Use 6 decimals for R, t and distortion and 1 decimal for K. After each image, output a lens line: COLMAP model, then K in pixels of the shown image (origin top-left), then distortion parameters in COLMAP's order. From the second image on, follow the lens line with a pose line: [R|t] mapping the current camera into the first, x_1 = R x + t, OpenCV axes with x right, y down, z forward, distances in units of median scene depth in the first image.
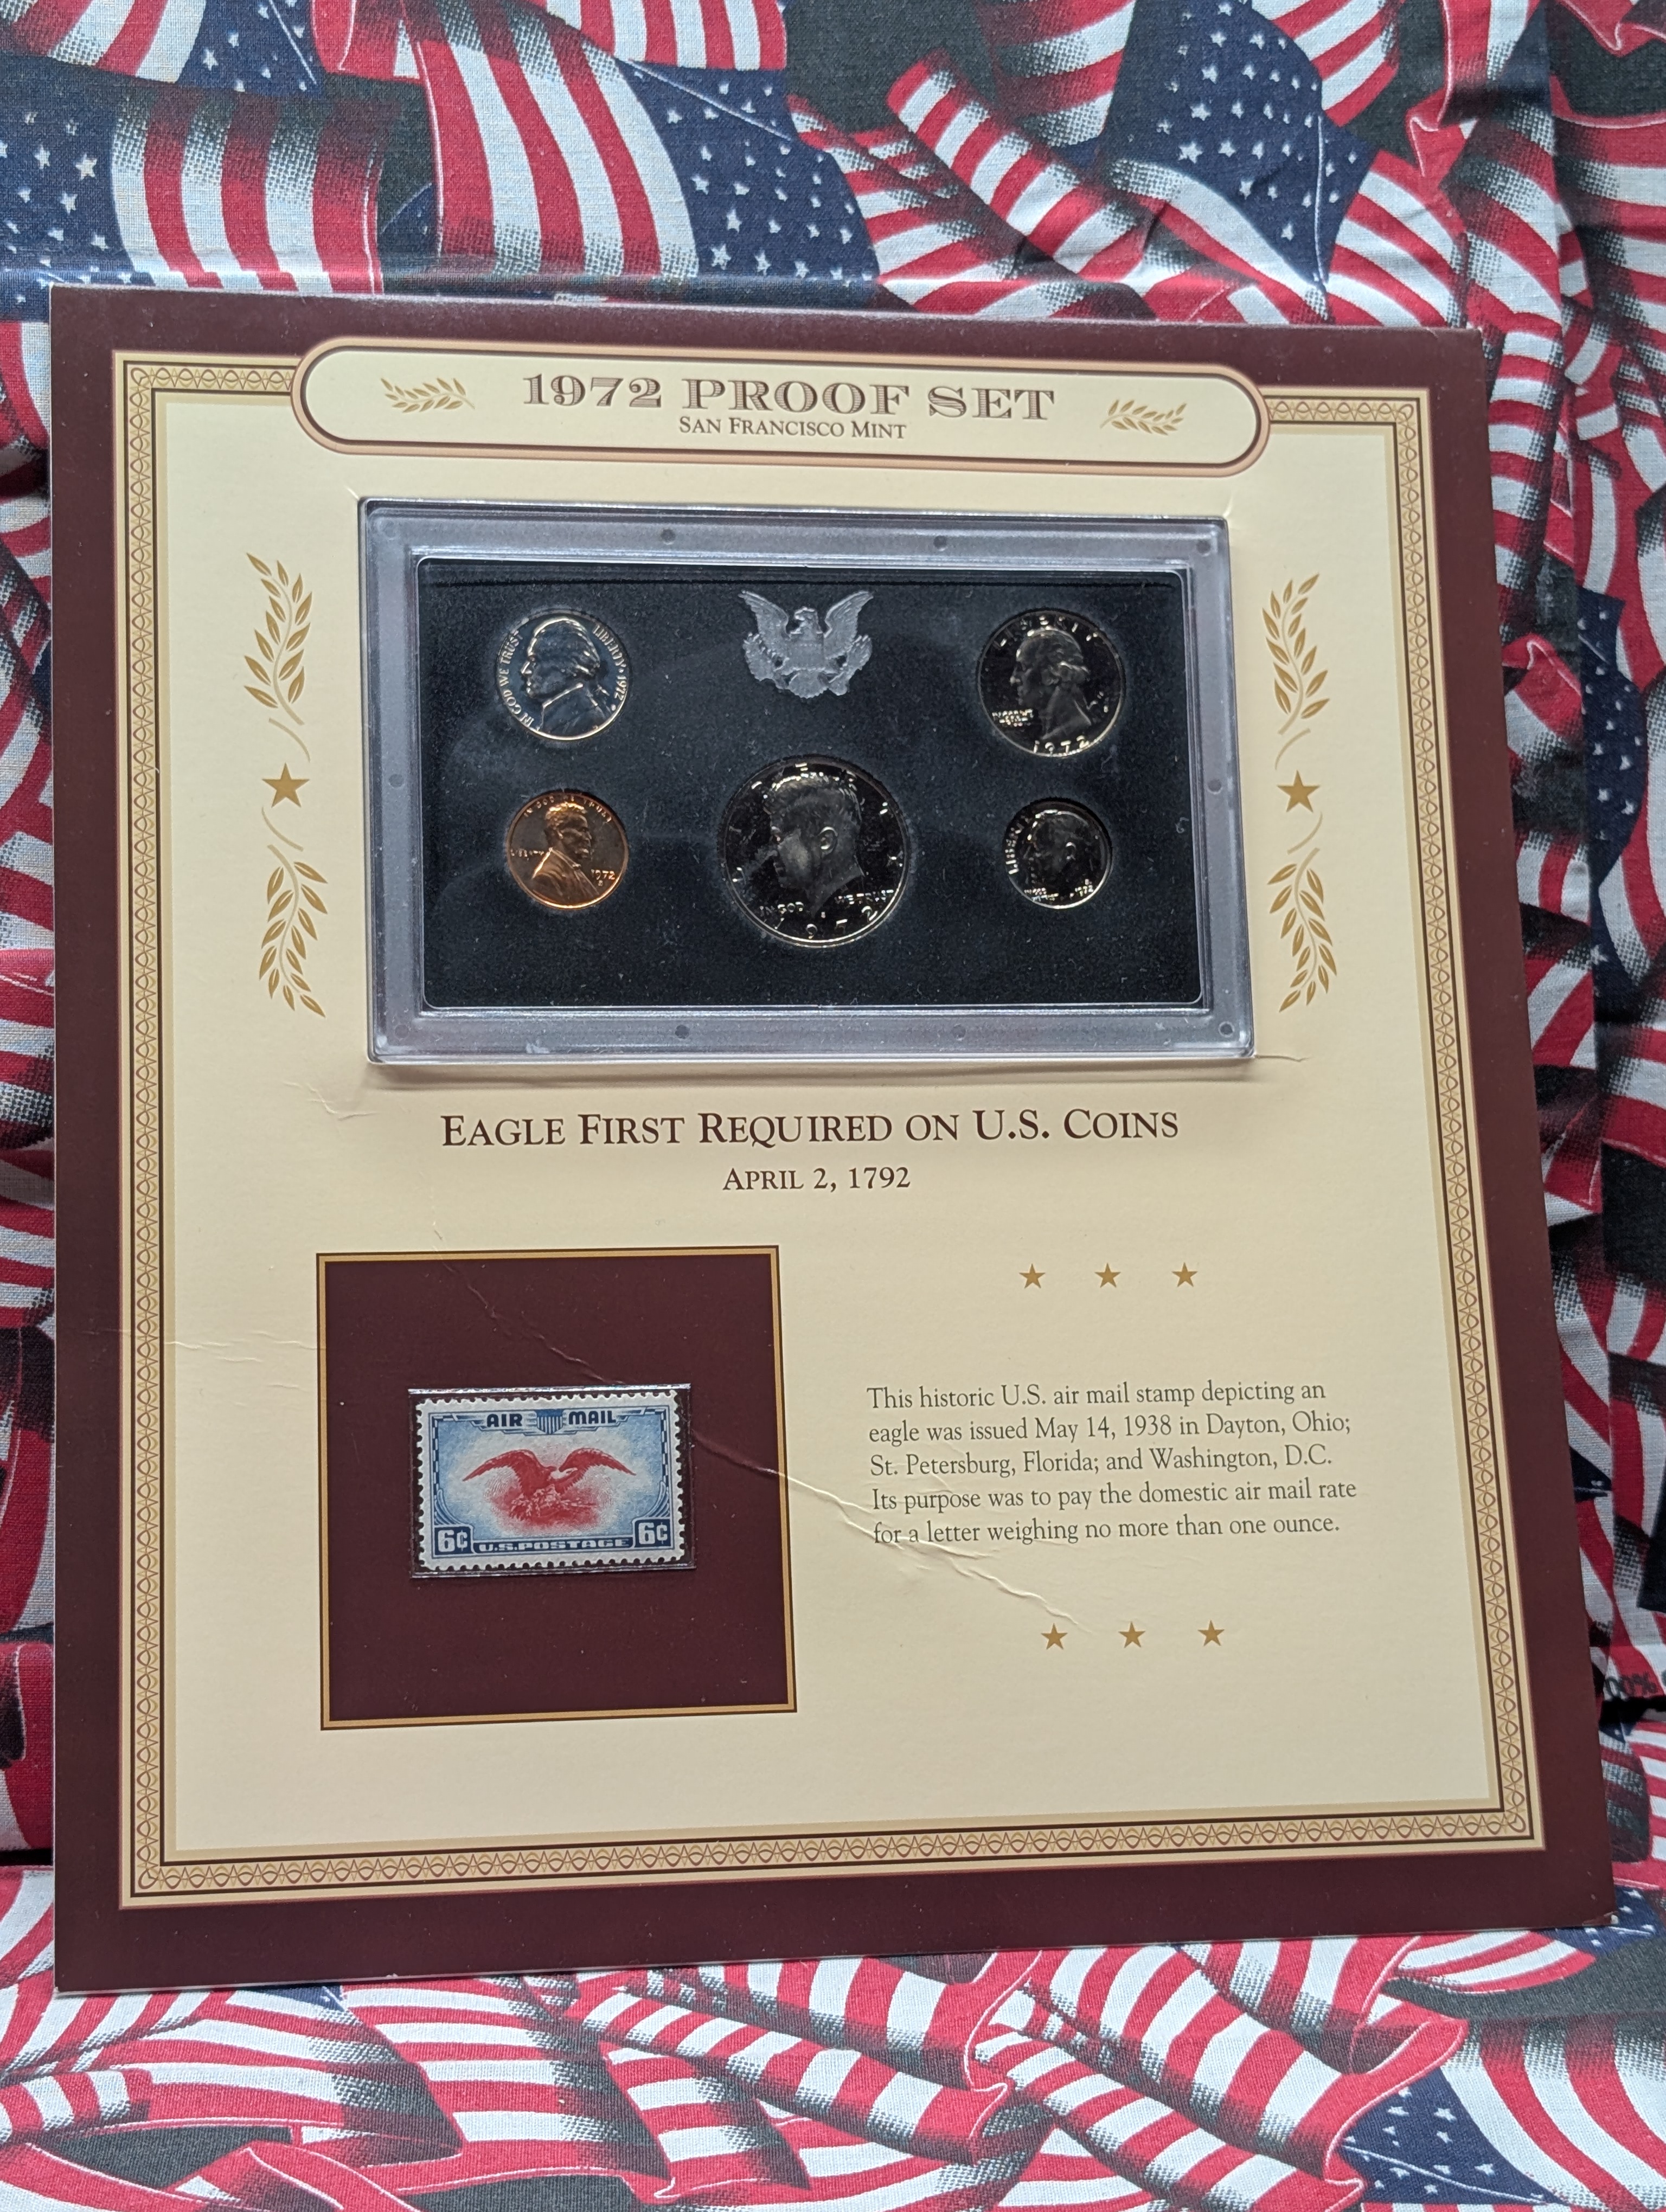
lens RADIAL K [[4082.4, 0, 829.2], [0, 4082.4, 1107.8], [0, 0, 1]] dist [0.155375, 0.000000]
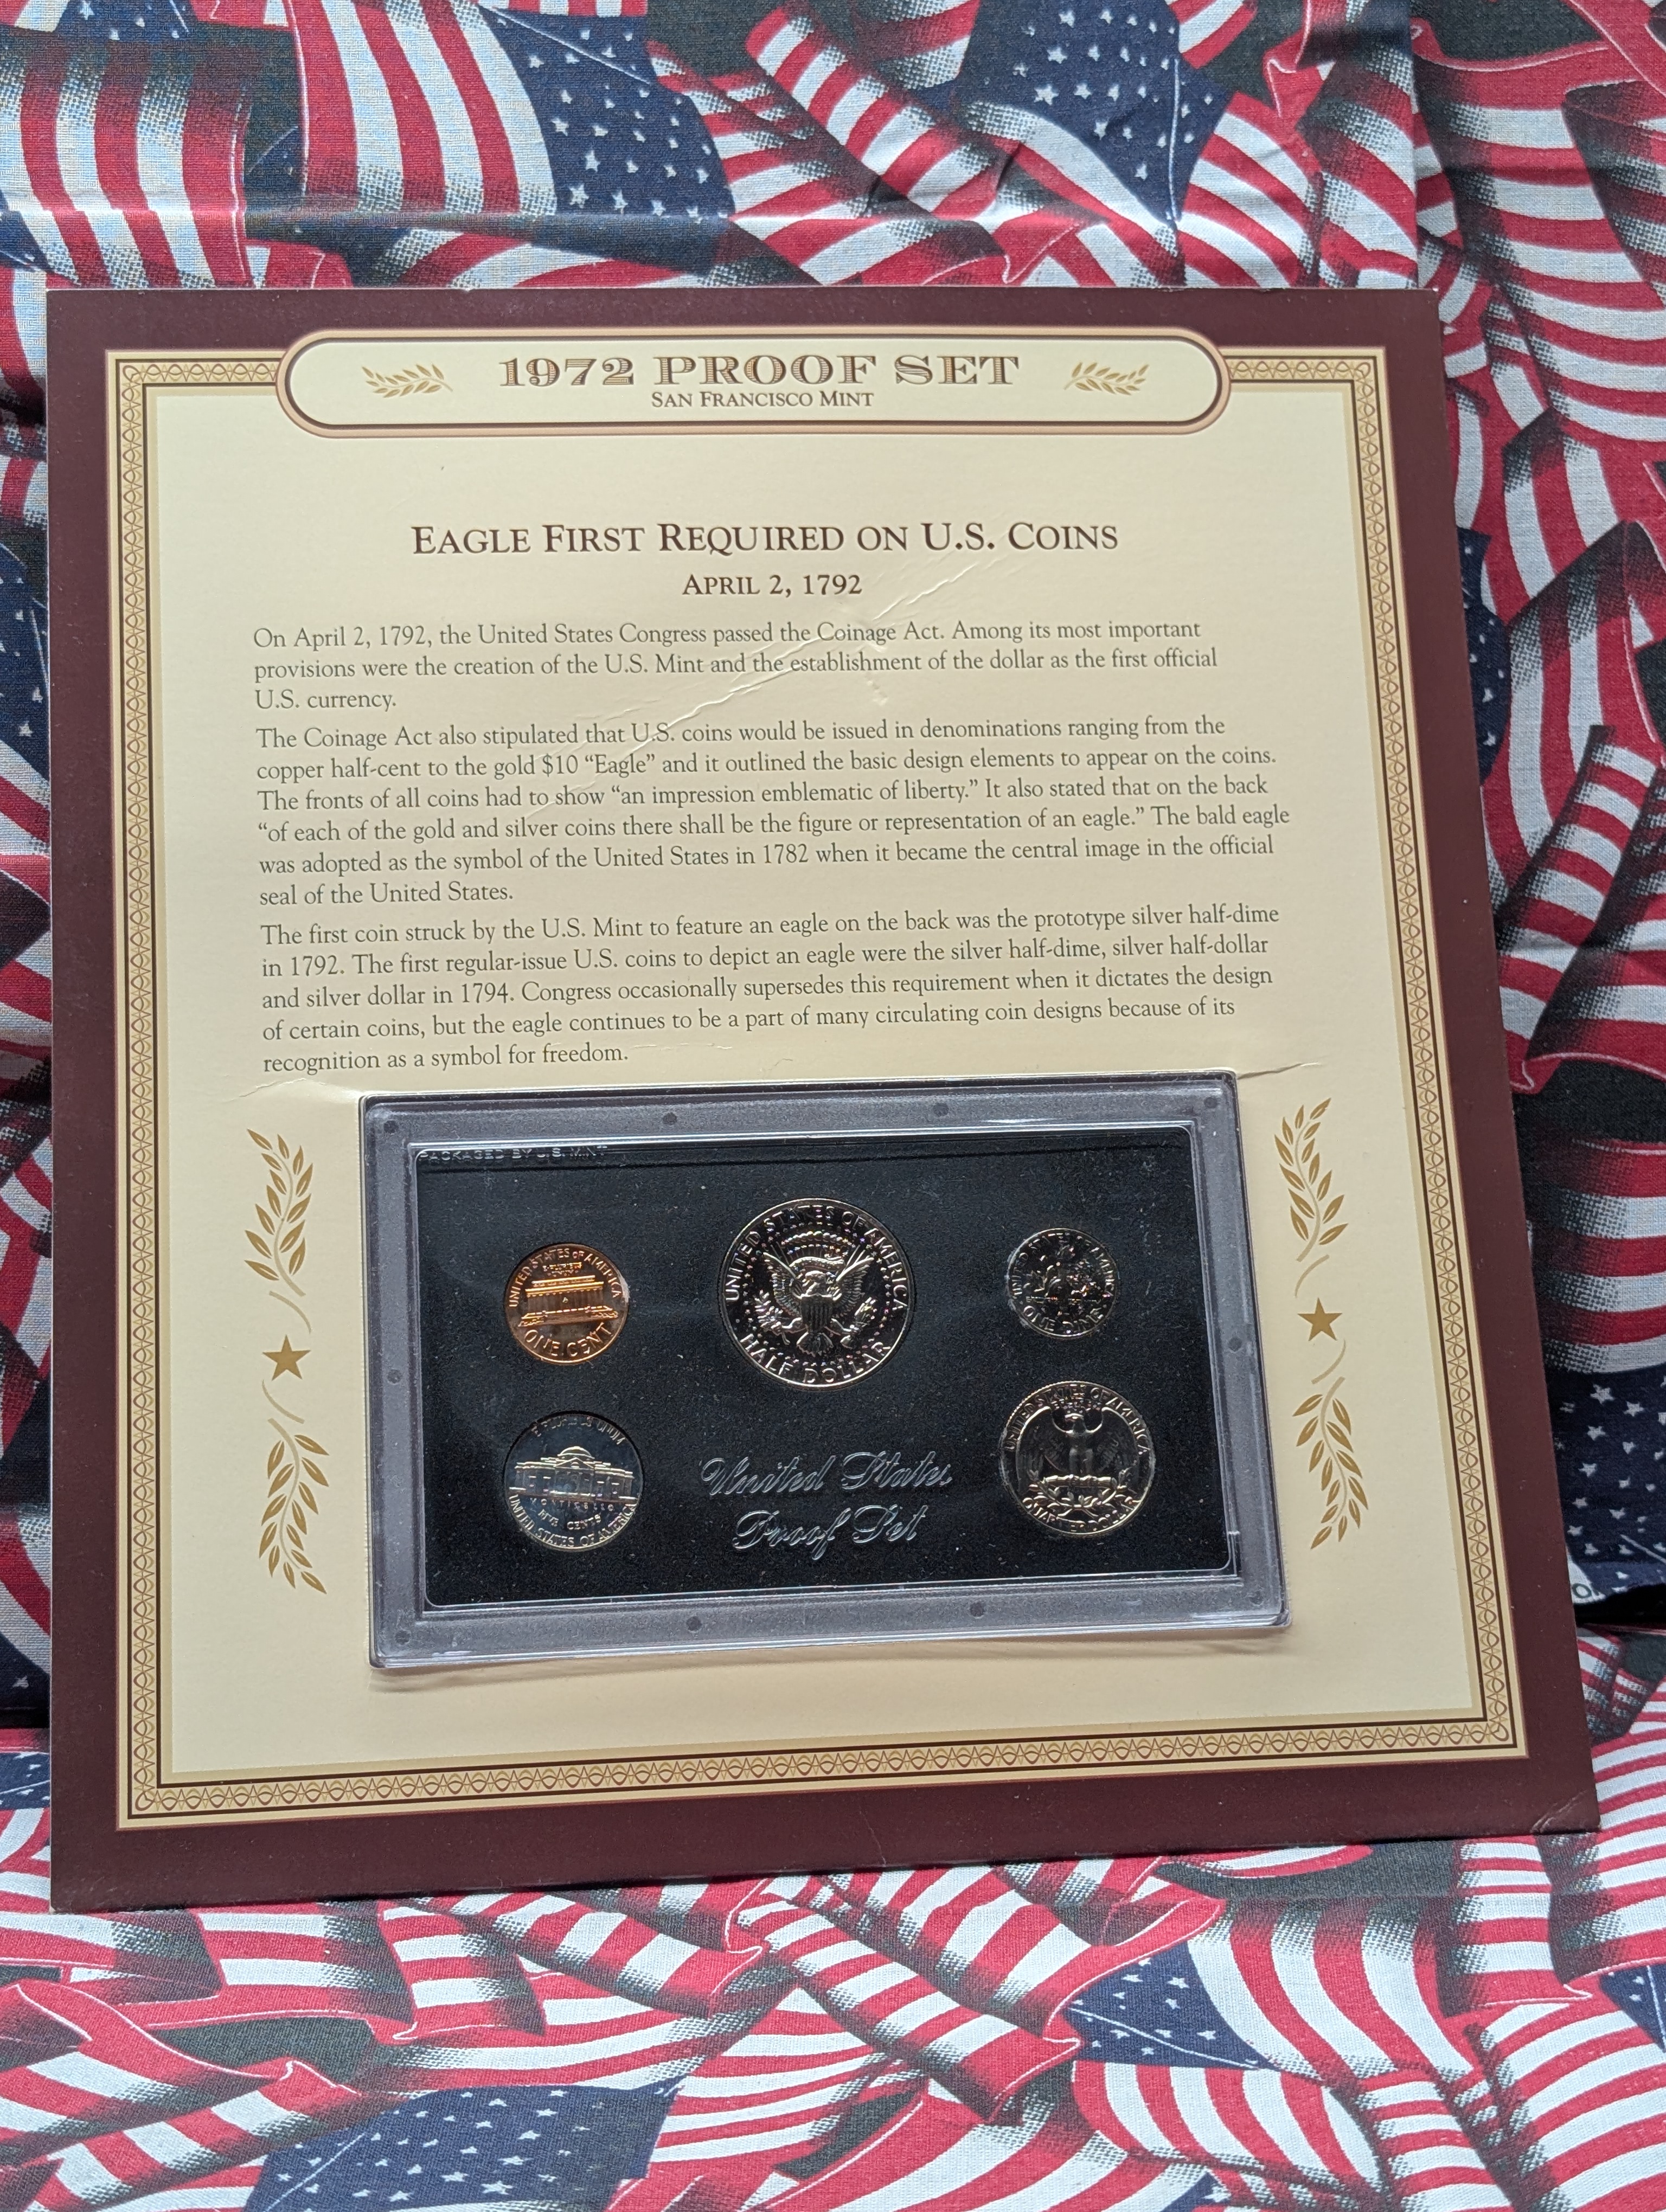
lens RADIAL K [[4082.4, 0, 838.2], [0, 4082.4, 1101.0], [0, 0, 1]] dist [0.155375, 0.000000]
pose [[0.996504, 0.008930, -0.083064, 0.100990], [-0.010214, 0.999835, -0.015047, 0.028191], [0.082916, 0.015843, 0.996431, -0.017925]]
